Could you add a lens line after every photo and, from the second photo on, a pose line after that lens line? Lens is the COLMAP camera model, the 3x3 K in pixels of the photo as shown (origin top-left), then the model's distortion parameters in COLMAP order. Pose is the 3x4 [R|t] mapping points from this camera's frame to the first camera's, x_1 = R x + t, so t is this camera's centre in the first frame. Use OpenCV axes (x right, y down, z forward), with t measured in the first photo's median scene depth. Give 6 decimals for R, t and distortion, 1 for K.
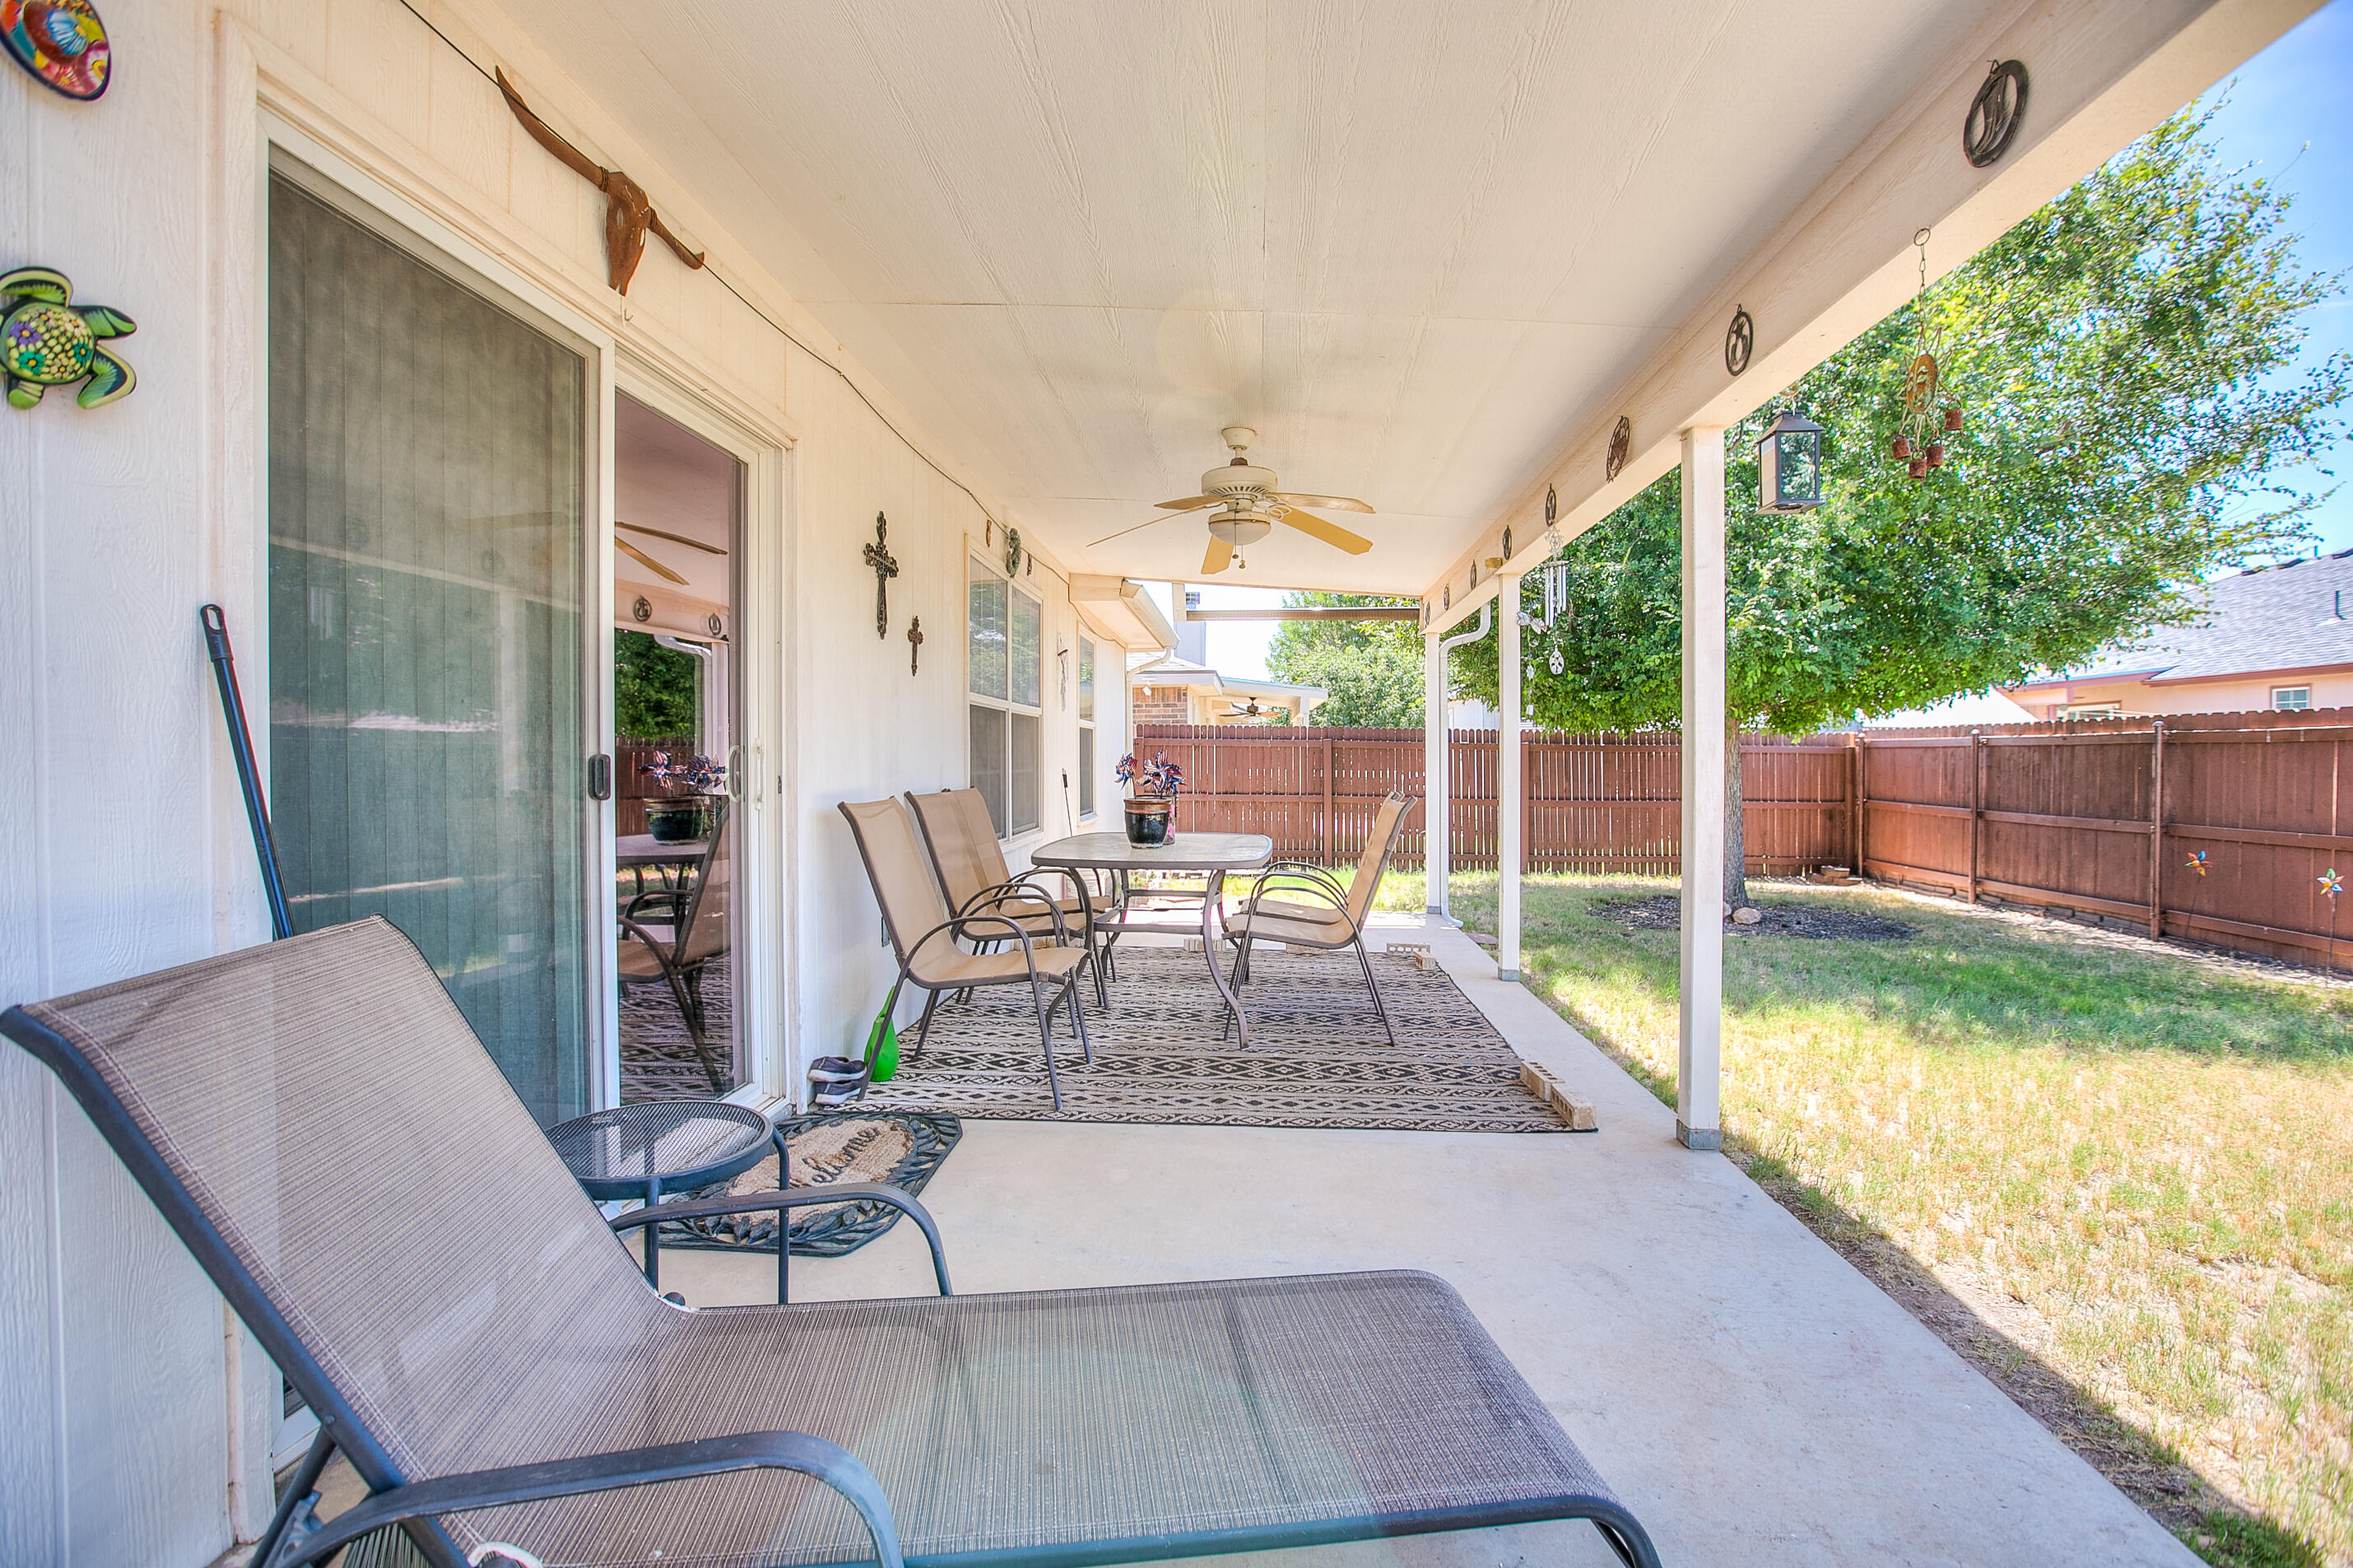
lens RADIAL K [[1076.5, 0, 1165.3], [0, 1076.5, 774.8], [0, 0, 1]] dist [0.004163, 0.001243]
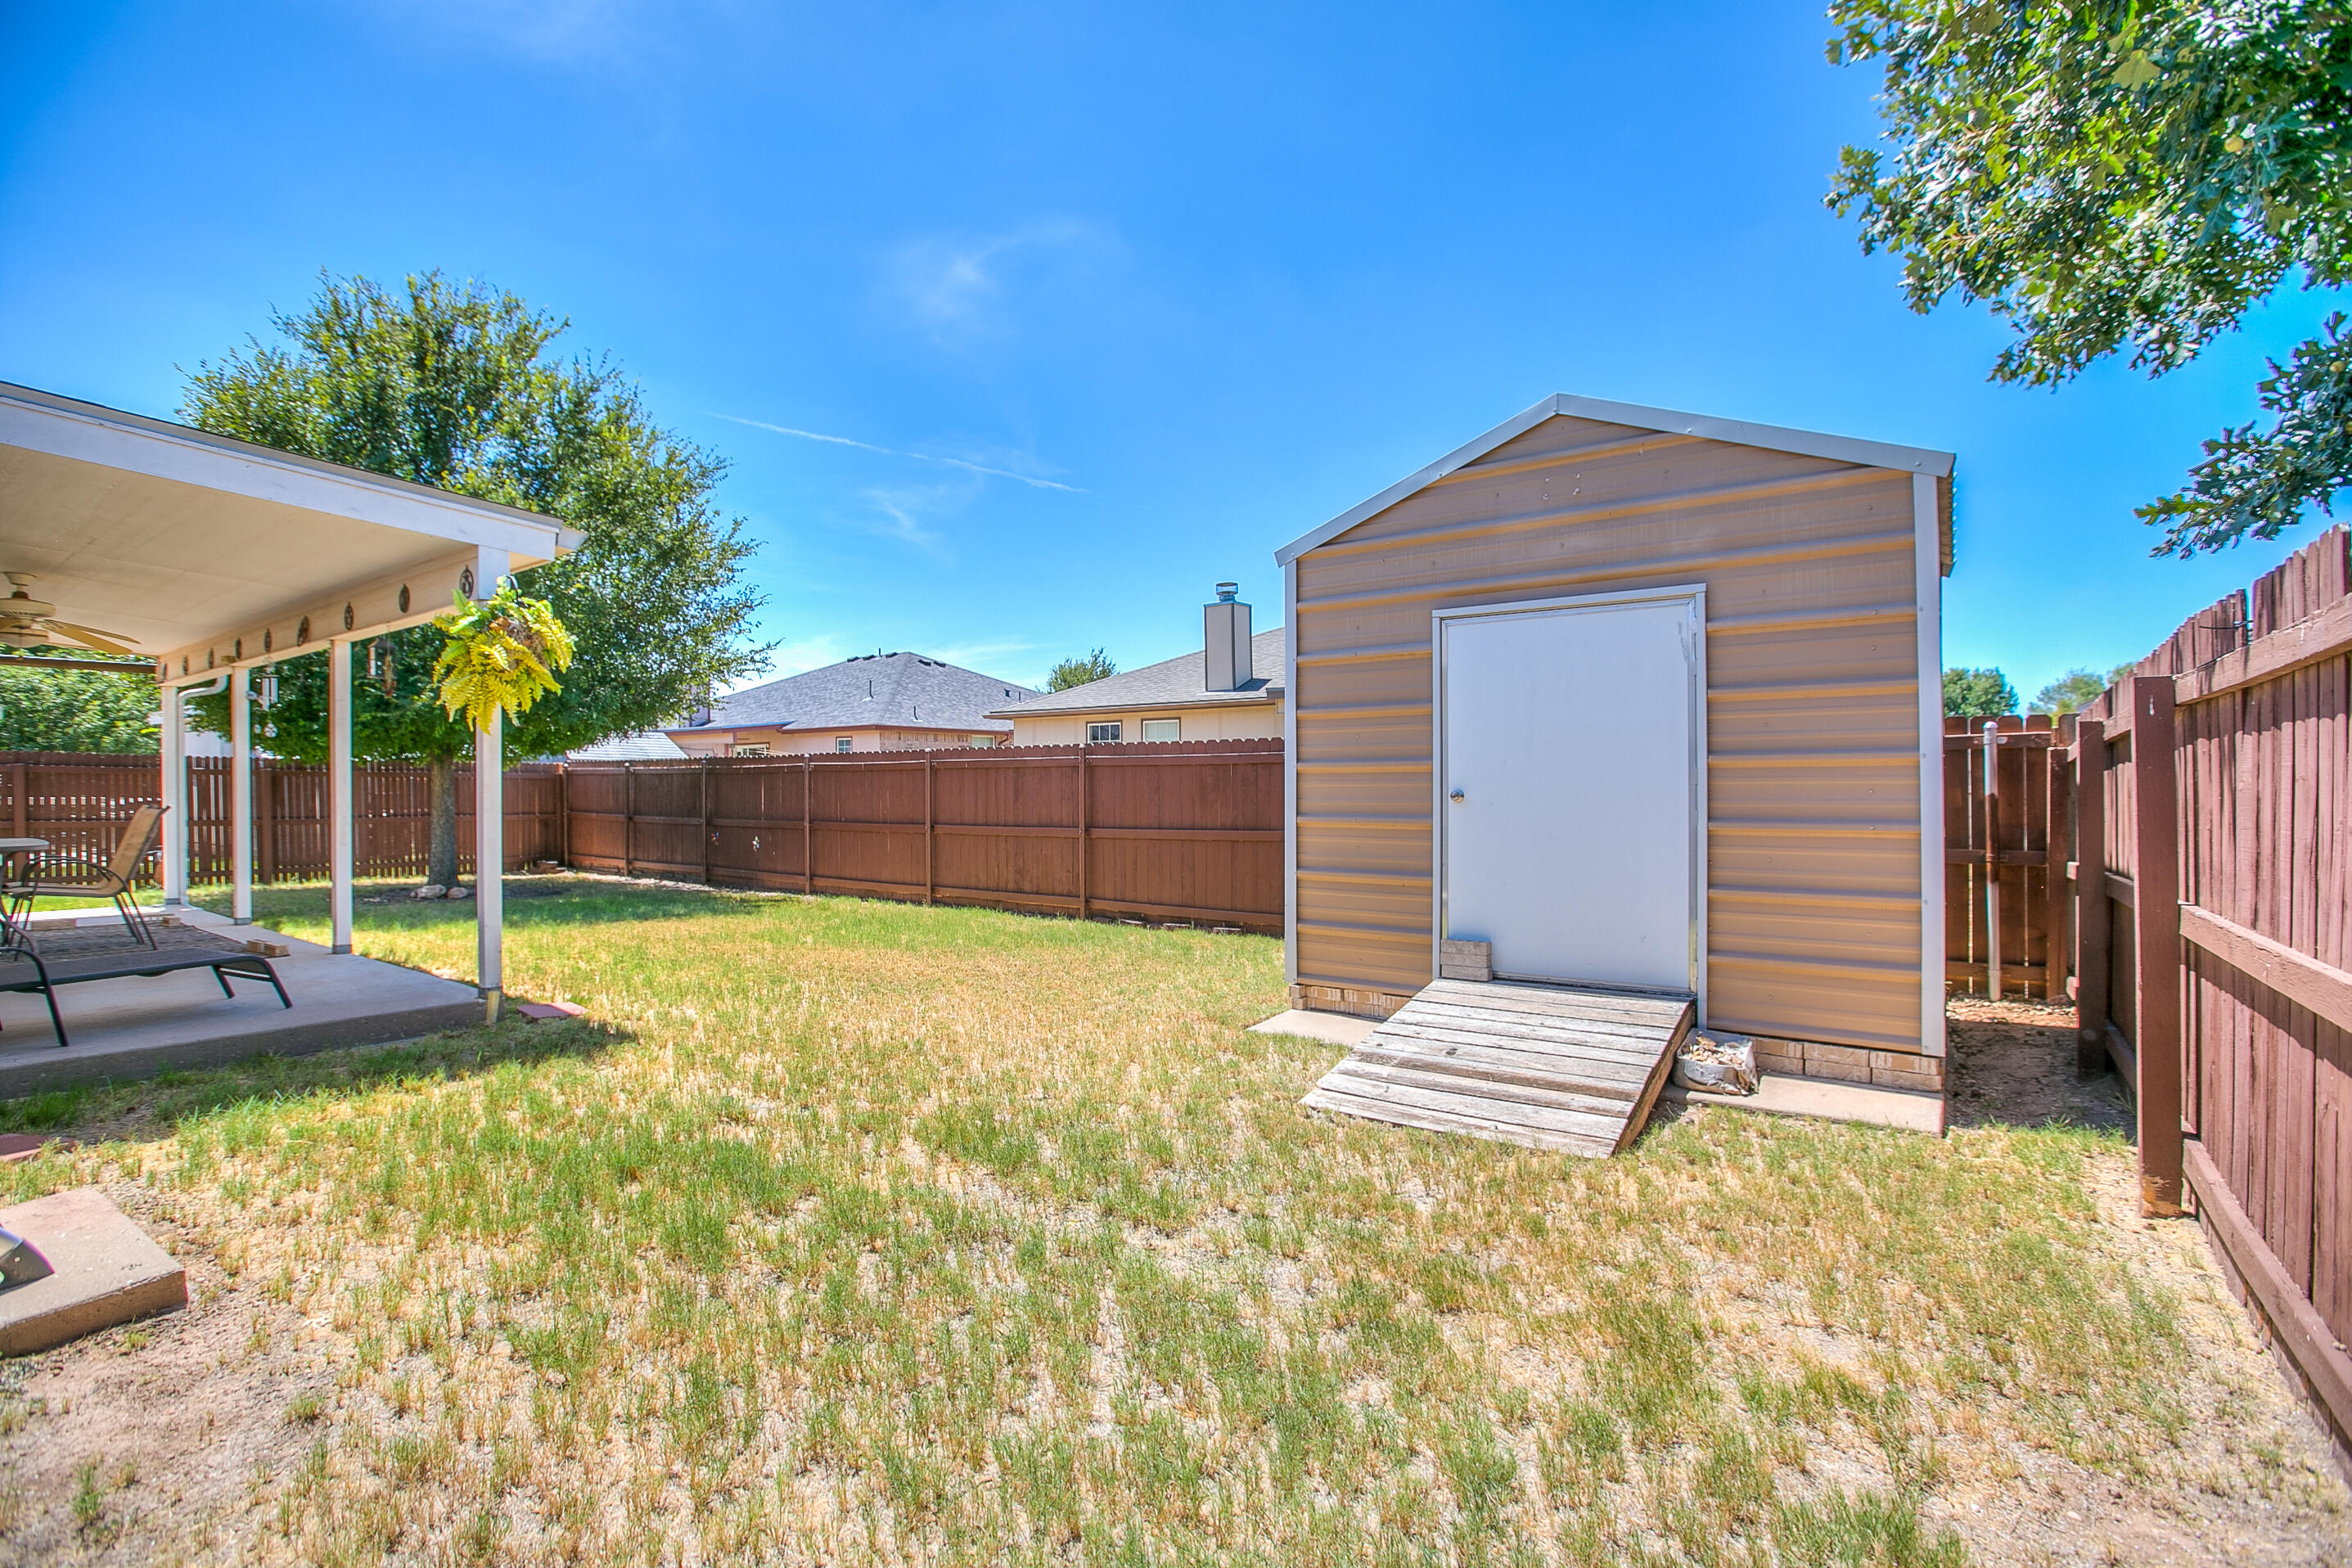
lens RADIAL K [[1076.0, 0, 1155.4], [0, 1076.0, 785.6], [0, 0, 1]] dist [0.004163, 0.001243]
pose [[0.540668, -0.003650, 0.841228, -0.142351], [0.014022, 0.999891, -0.004674, 0.008054], [-0.841119, 0.014323, 0.540660, -0.486069]]
